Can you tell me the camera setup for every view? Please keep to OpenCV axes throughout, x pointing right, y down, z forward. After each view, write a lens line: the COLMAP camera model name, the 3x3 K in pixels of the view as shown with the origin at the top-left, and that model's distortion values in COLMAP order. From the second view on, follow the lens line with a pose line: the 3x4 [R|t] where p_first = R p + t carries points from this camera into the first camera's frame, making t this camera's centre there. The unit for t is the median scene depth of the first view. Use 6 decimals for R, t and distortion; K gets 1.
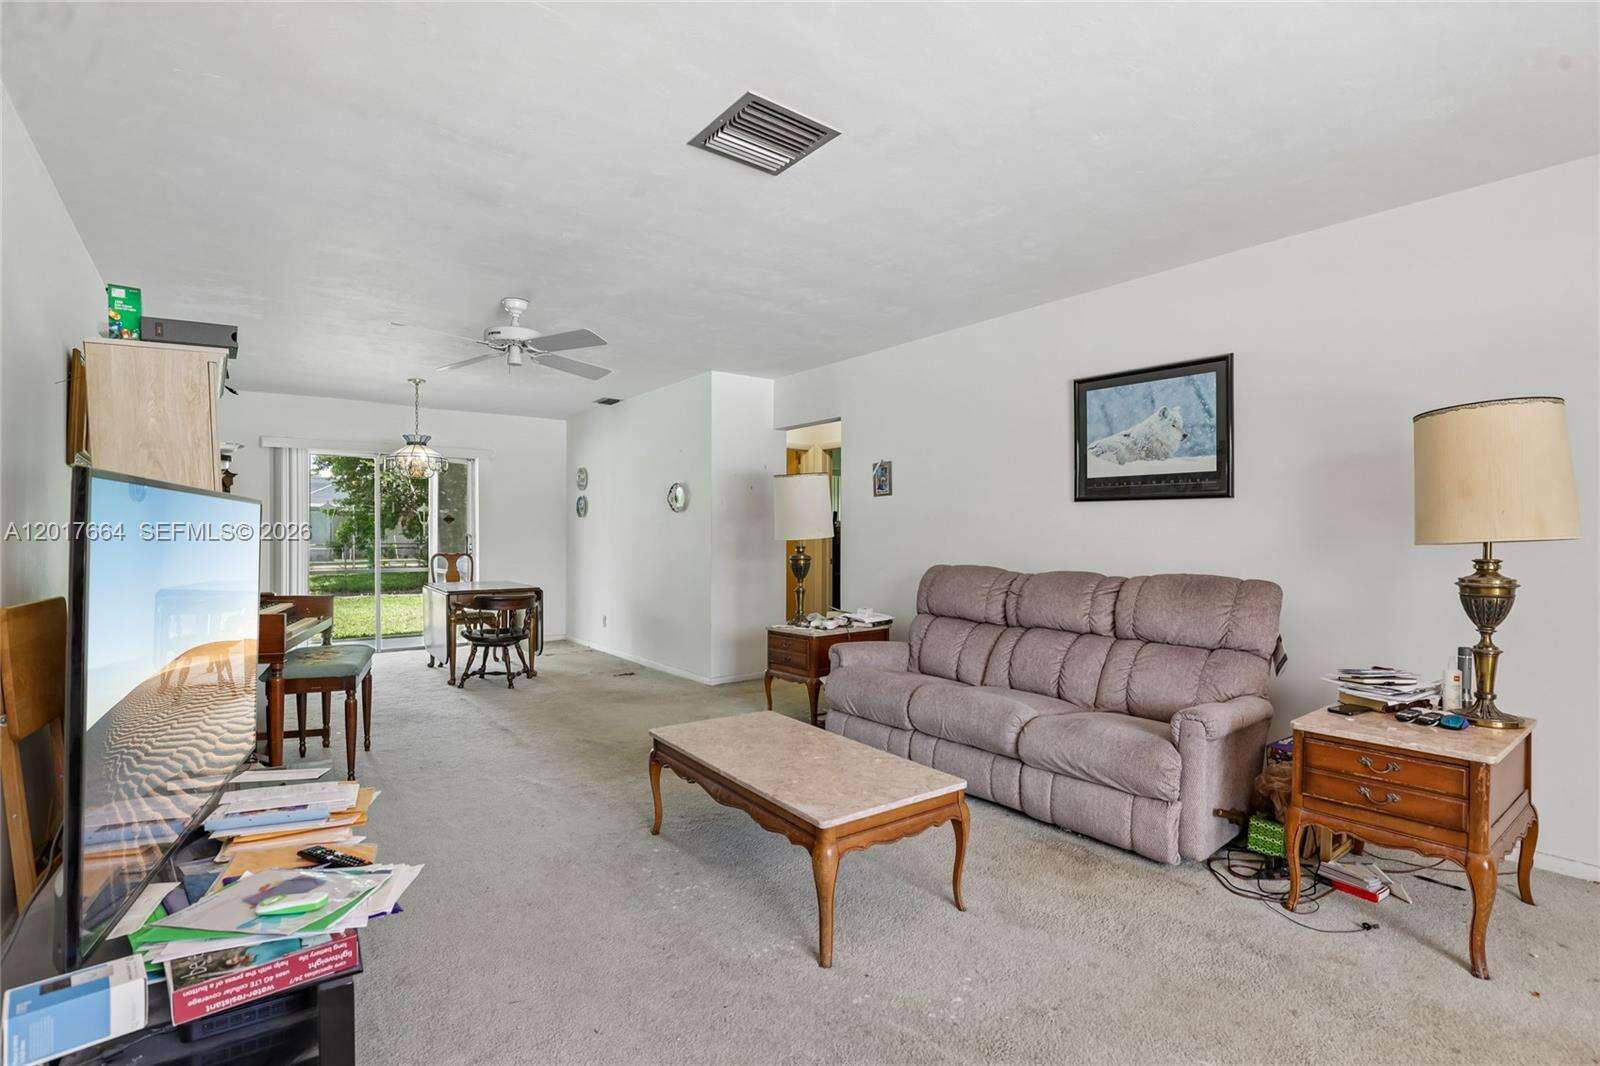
lens RADIAL K [[752.7, 0, 809.1], [0, 752.7, 534.3], [0, 0, 1]] dist [-0.023375, -0.000562]
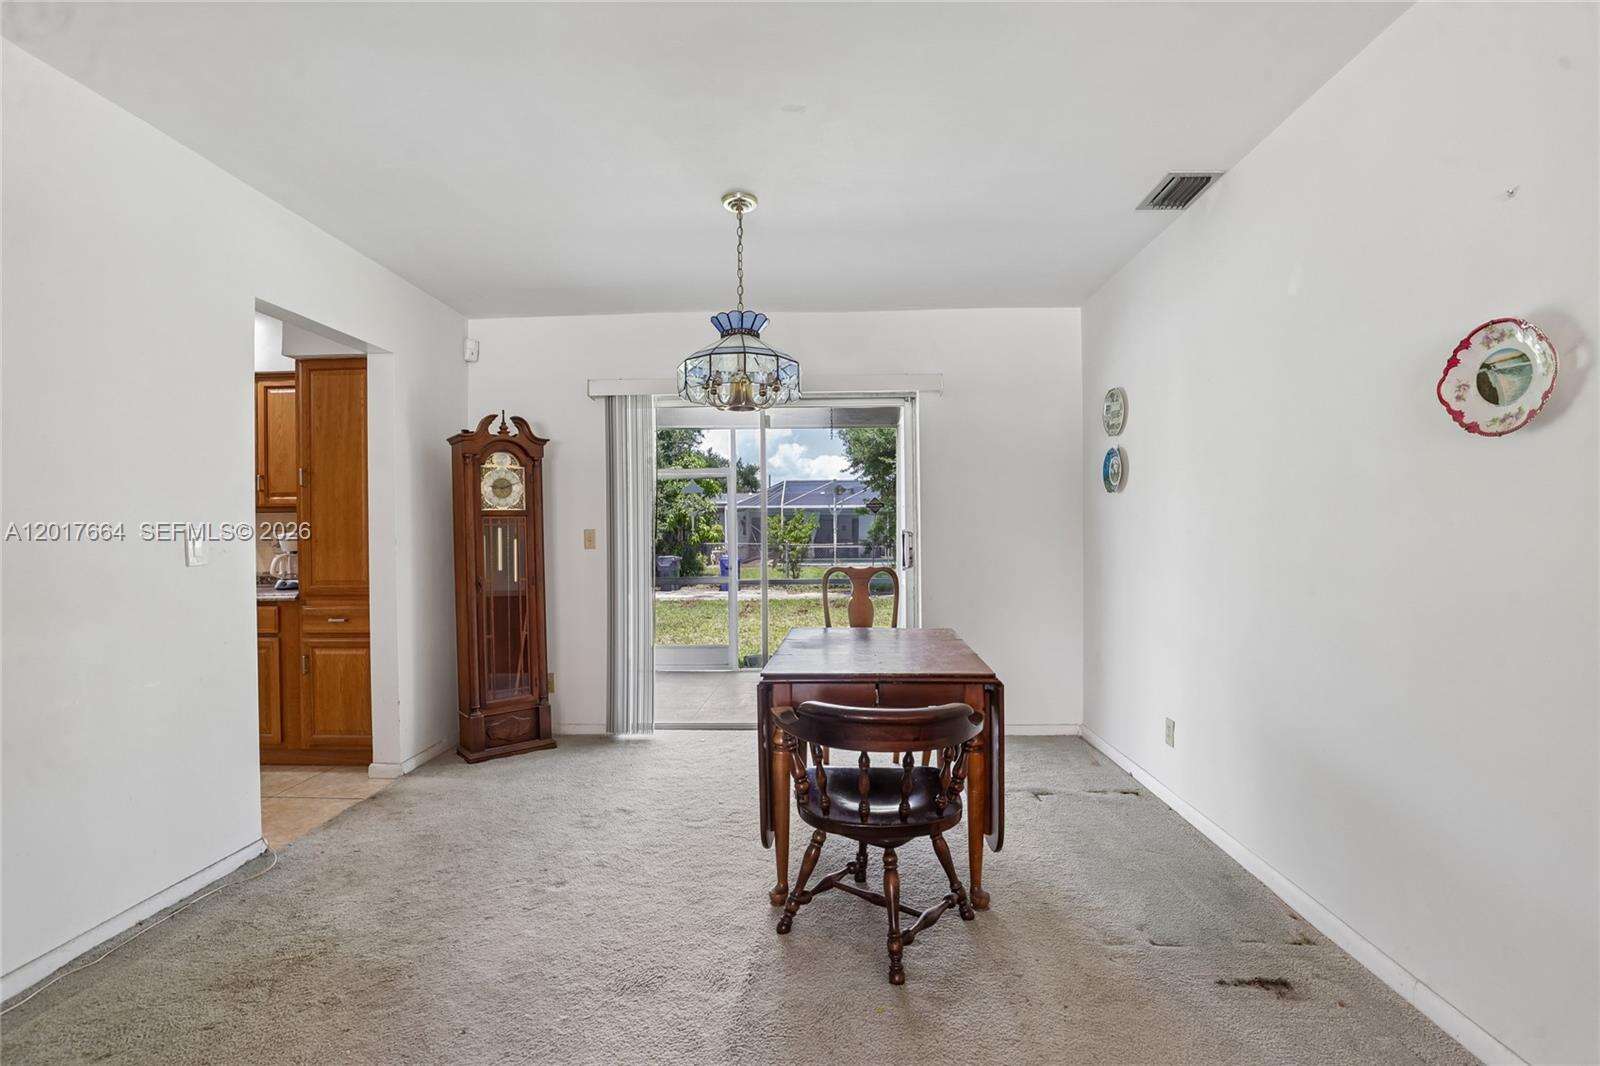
lens RADIAL K [[734.8, 0, 811.2], [0, 734.8, 536.2], [0, 0, 1]] dist [-0.026290, 0.002844]
pose [[0.770547, -0.004577, -0.637367, -0.203387], [0.008068, 0.999964, 0.002573, 0.002432], [0.637332, -0.007125, 0.770556, 0.679833]]
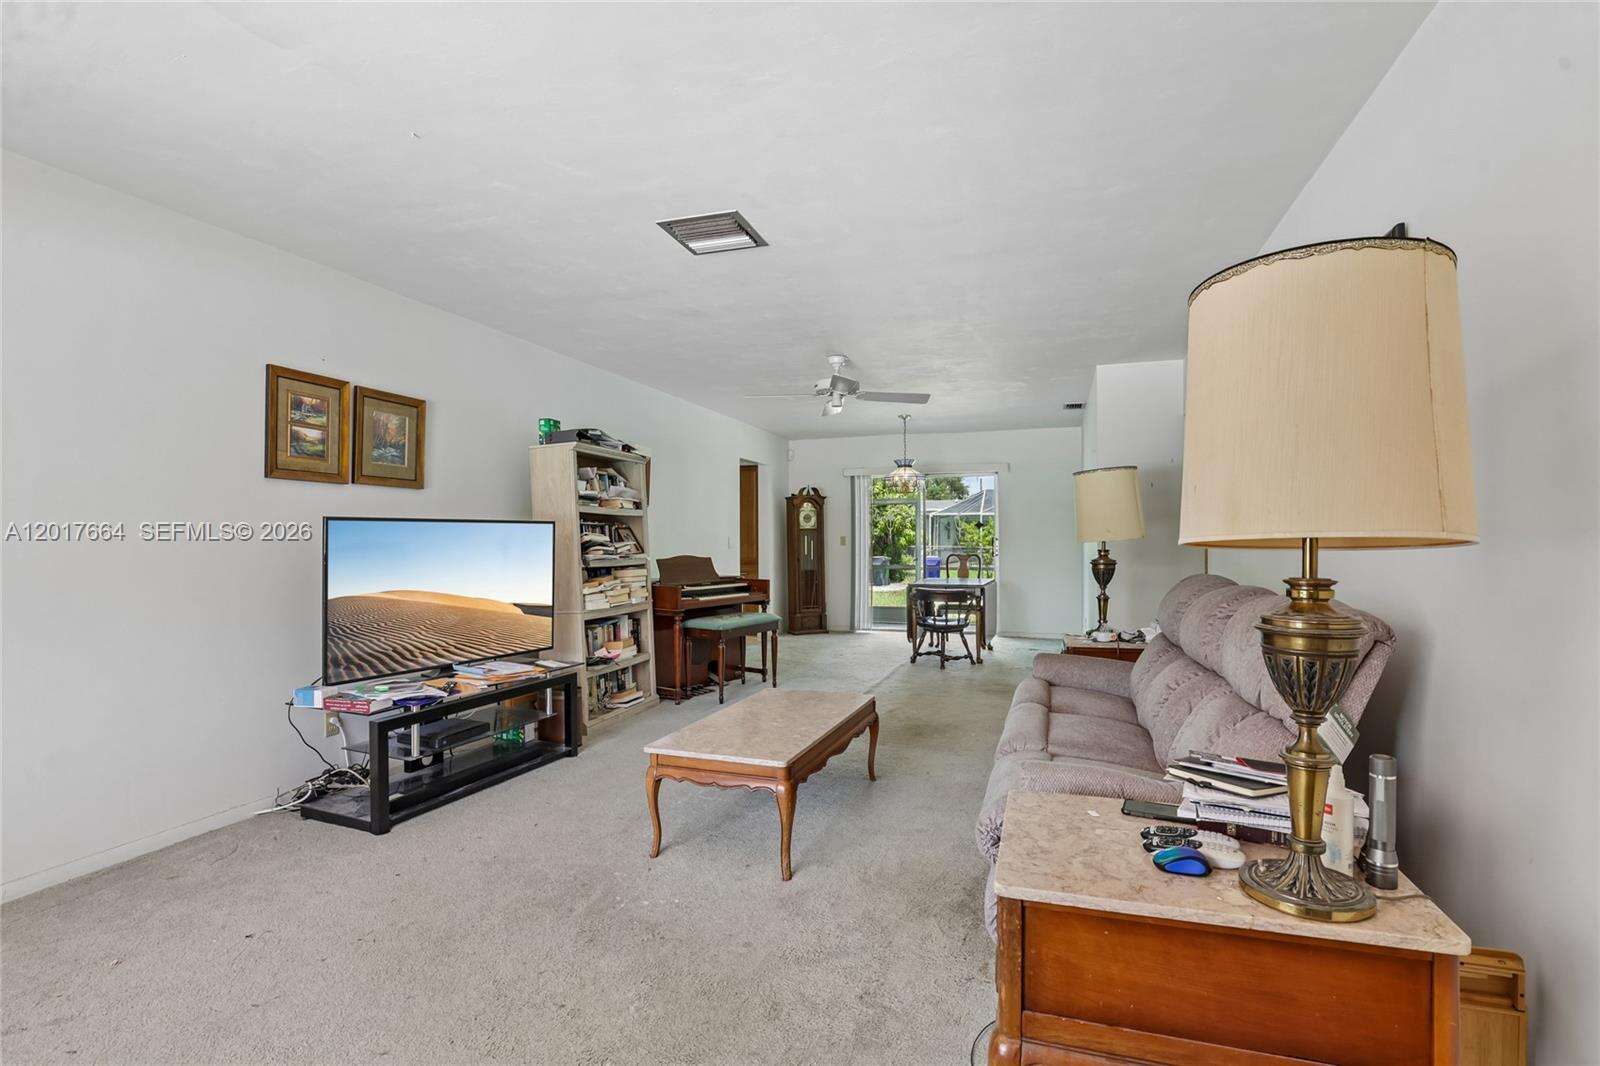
lens RADIAL K [[752.7, 0, 804.4], [0, 752.7, 530.6], [0, 0, 1]] dist [-0.023375, -0.000562]
pose [[0.553820, -0.011866, -0.832552, 0.436729], [0.004095, 0.999925, -0.011527, 0.001519], [0.832627, 0.002974, 0.553827, 0.158030]]
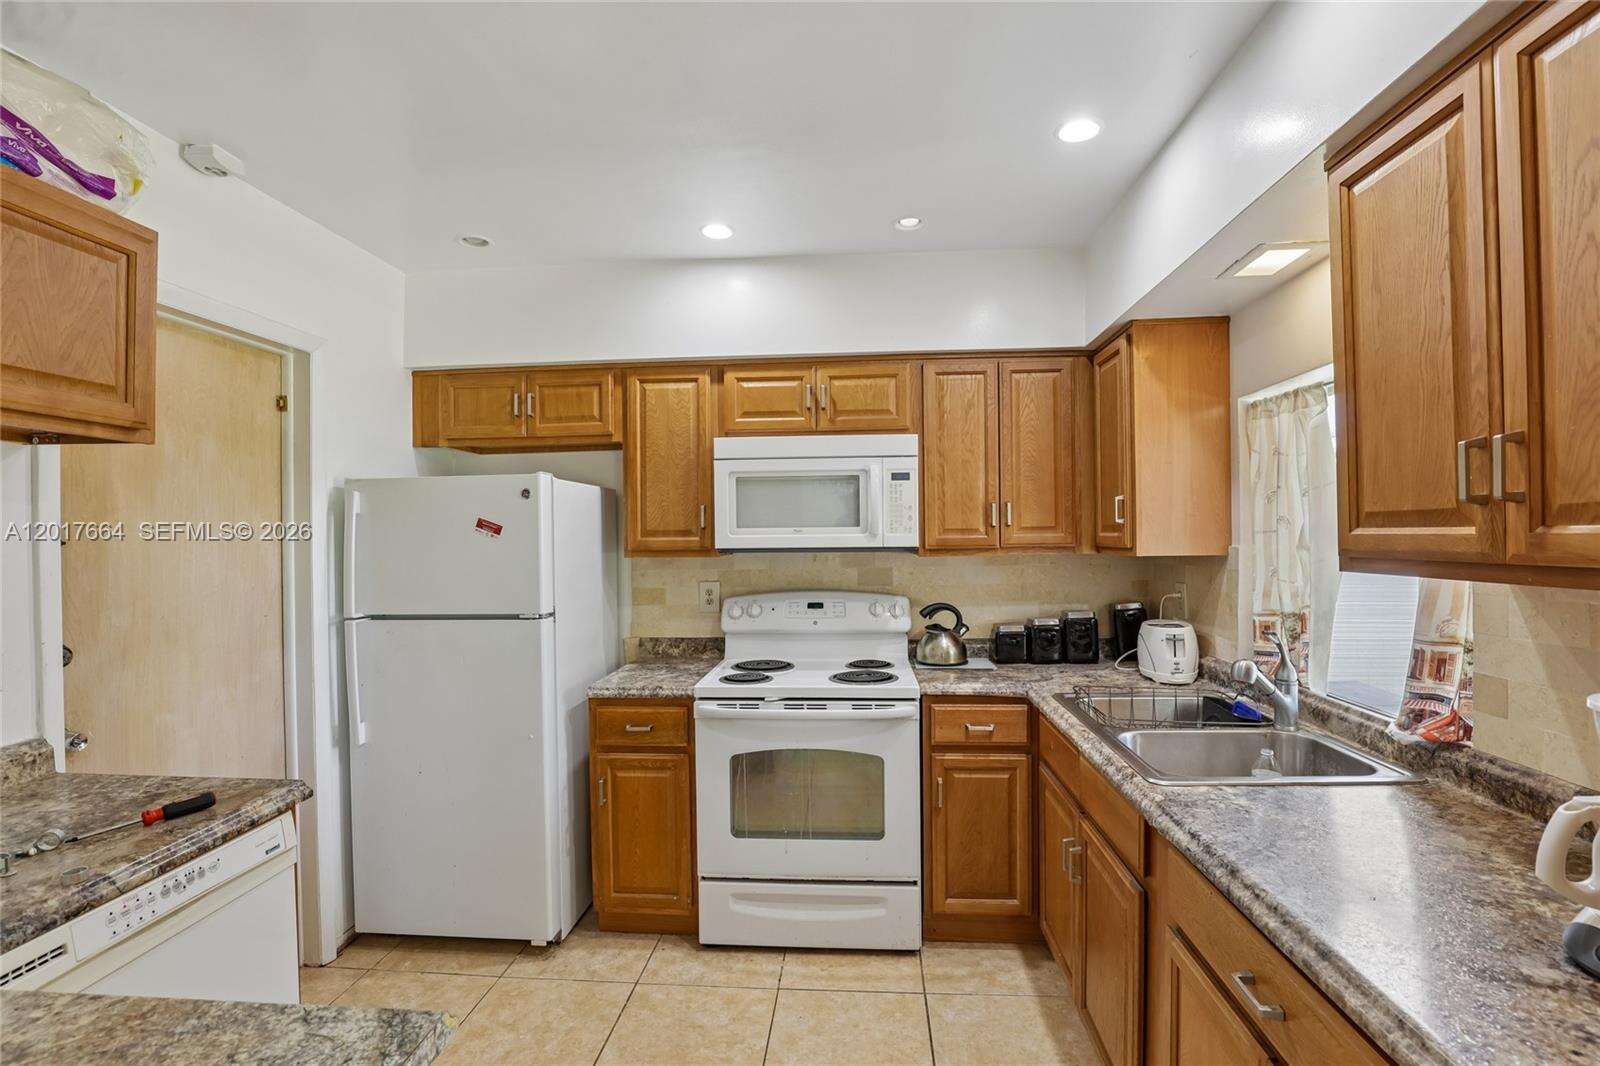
lens RADIAL K [[734.8, 0, 799.8], [0, 734.8, 539.0], [0, 0, 1]] dist [-0.026290, 0.002844]
pose [[-0.672932, 0.006549, -0.739675, -0.780409], [0.007150, 0.999972, 0.002349, -0.033773], [0.739670, -0.003708, -0.672960, 0.856295]]
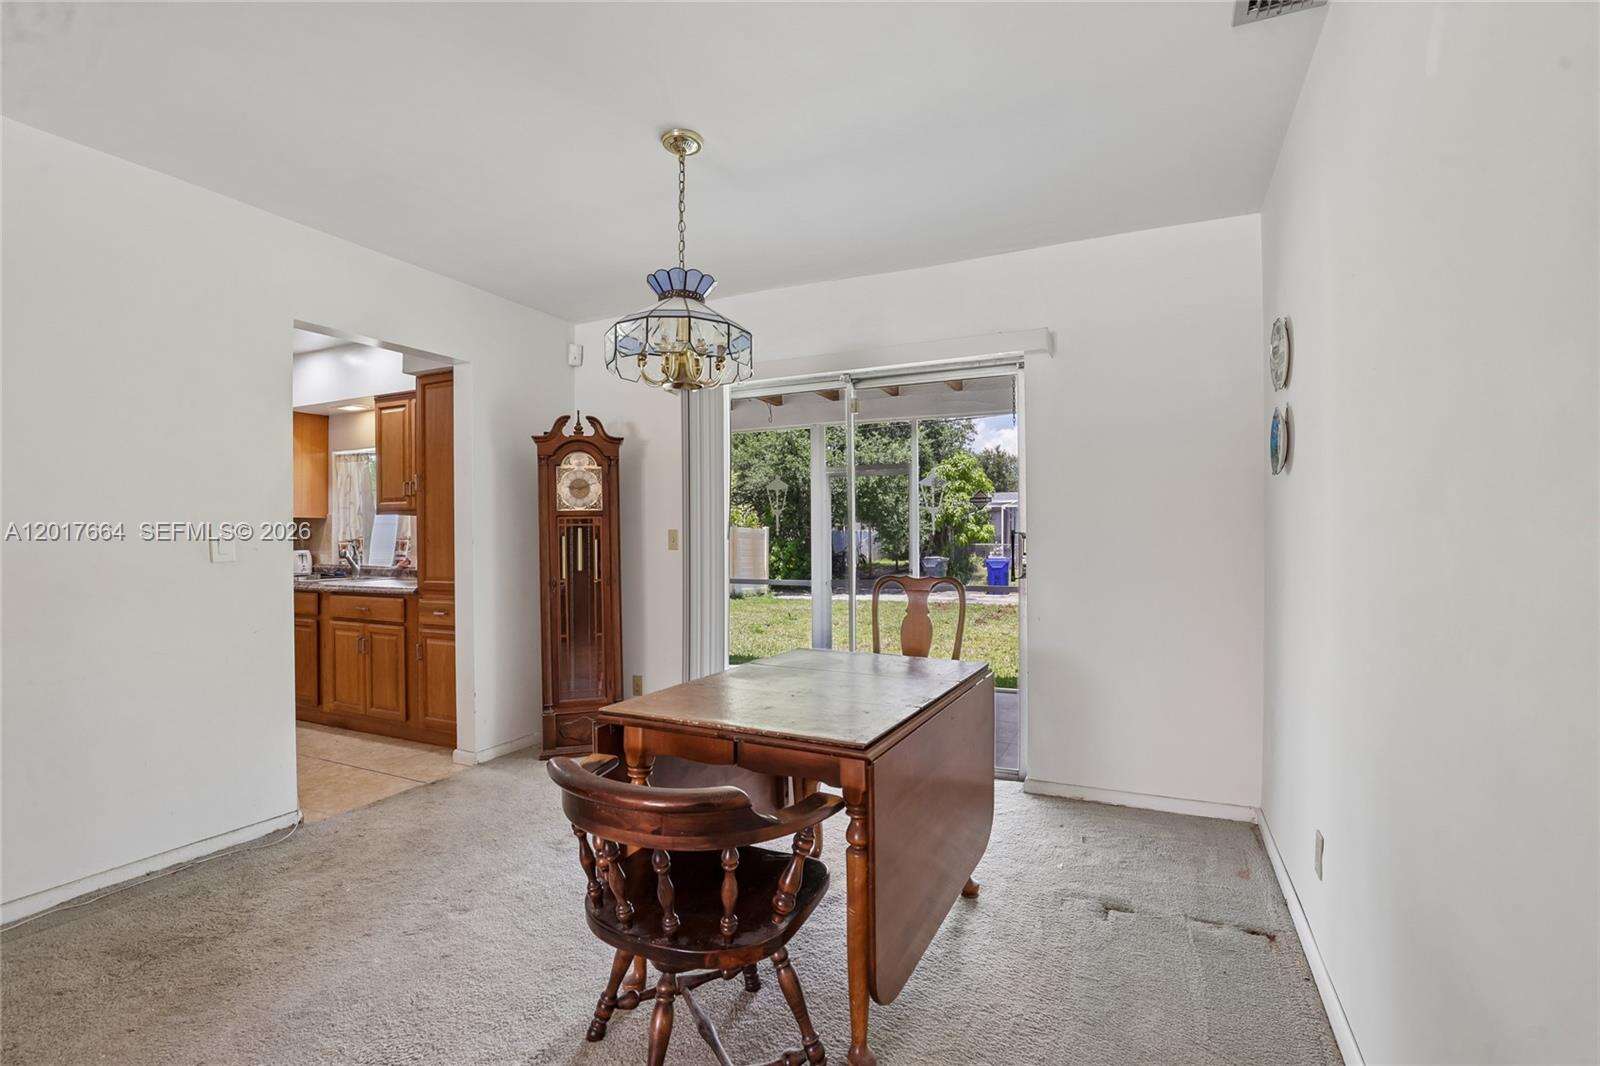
lens RADIAL K [[734.8, 0, 808.1], [0, 734.8, 535.7], [0, 0, 1]] dist [-0.026290, 0.002844]
pose [[0.451542, -0.003514, -0.892243, -0.155073], [0.005223, 0.999986, -0.001295, 0.003192], [0.892234, -0.004075, 0.451554, 0.889175]]
